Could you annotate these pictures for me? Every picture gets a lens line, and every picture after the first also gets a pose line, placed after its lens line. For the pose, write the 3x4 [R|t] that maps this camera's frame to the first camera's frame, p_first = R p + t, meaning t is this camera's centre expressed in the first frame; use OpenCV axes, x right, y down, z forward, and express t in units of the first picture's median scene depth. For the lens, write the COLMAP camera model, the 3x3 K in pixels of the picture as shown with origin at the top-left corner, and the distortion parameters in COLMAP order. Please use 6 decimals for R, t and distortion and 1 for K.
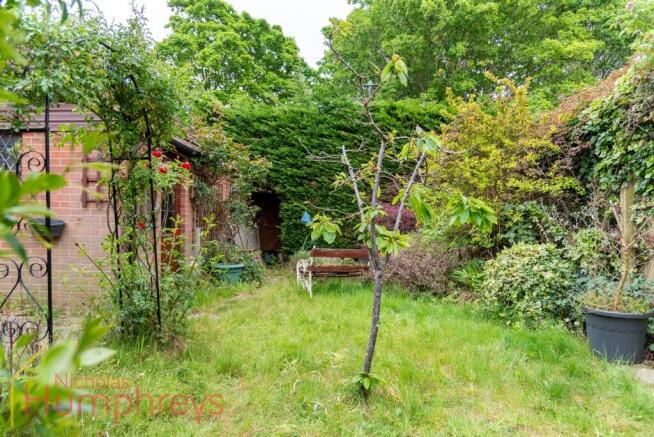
lens RADIAL K [[443.3, 0, 330.5], [0, 443.3, 224.6], [0, 0, 1]] dist [0.007591, 0.000410]
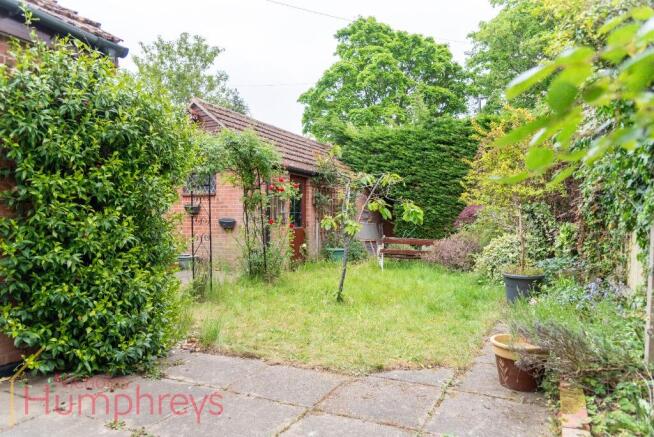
lens RADIAL K [[443.3, 0, 330.5], [0, 443.3, 224.6], [0, 0, 1]] dist [0.007591, 0.000410]
pose [[0.917958, -0.001047, -0.396676, 0.229742], [0.003932, 0.999971, 0.006458, 0.001405], [0.396658, -0.007488, 0.917936, -0.244309]]
